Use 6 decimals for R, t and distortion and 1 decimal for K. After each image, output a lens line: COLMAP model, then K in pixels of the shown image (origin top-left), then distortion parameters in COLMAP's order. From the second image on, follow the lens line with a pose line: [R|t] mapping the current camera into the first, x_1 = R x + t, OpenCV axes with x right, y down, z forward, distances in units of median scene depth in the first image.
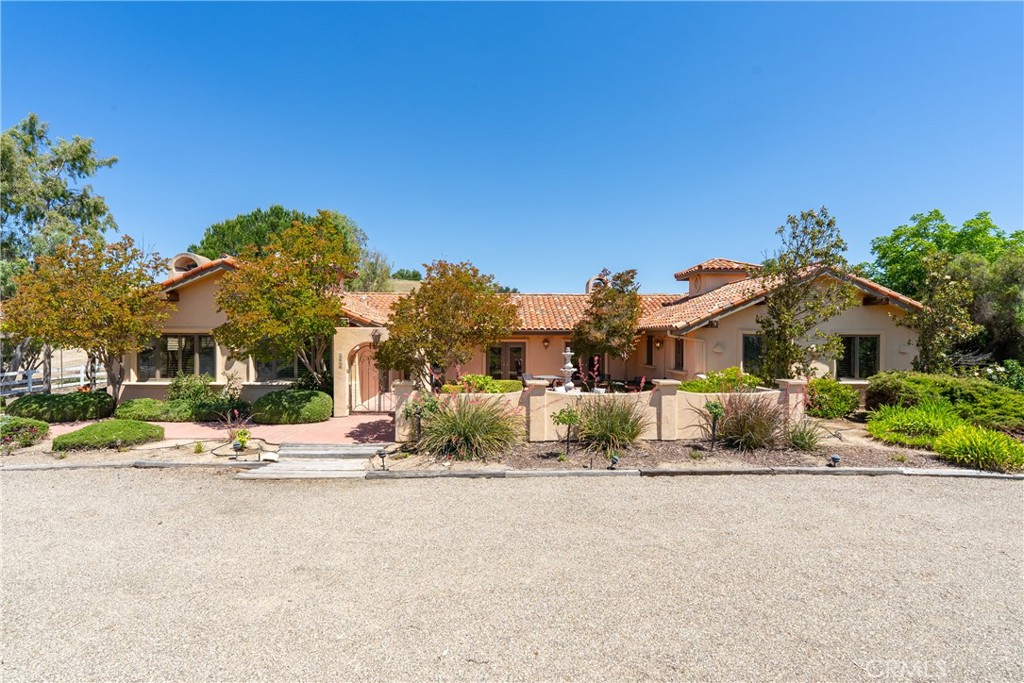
lens RADIAL K [[462.3, 0, 509.4], [0, 462.3, 346.0], [0, 0, 1]] dist [-0.003992, -0.000292]
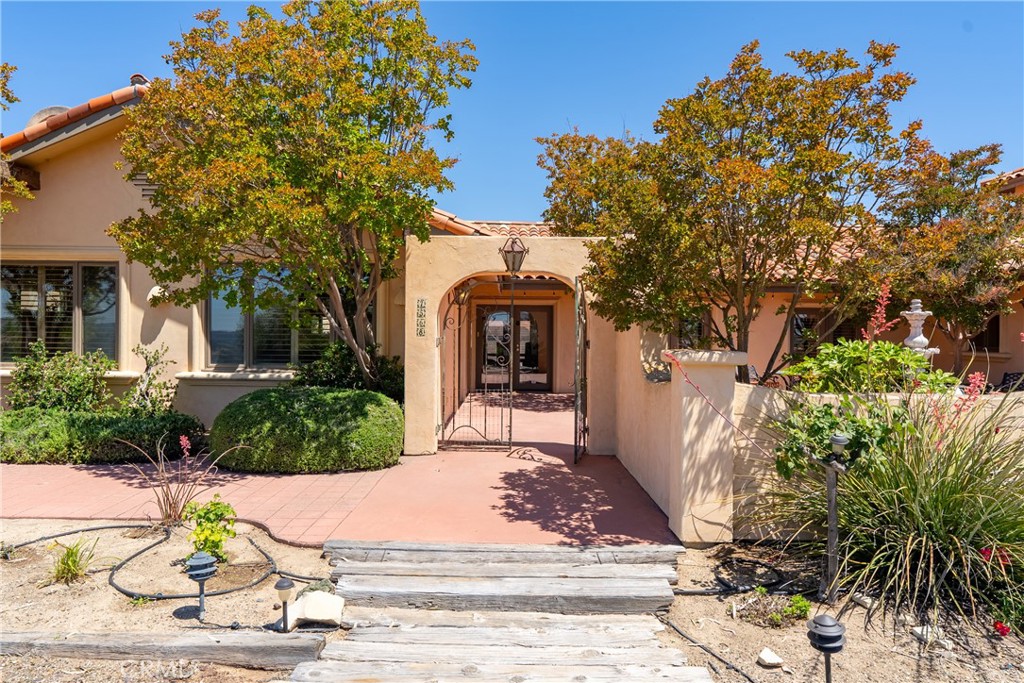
lens RADIAL K [[674.9, 0, 514.1], [0, 674.9, 339.3], [0, 0, 1]] dist [0.003002, 0.003656]
pose [[0.999488, 0.008171, -0.030947, -0.264925], [-0.008307, 0.999956, -0.004296, 0.053205], [0.030911, 0.004551, 0.999512, 0.405088]]
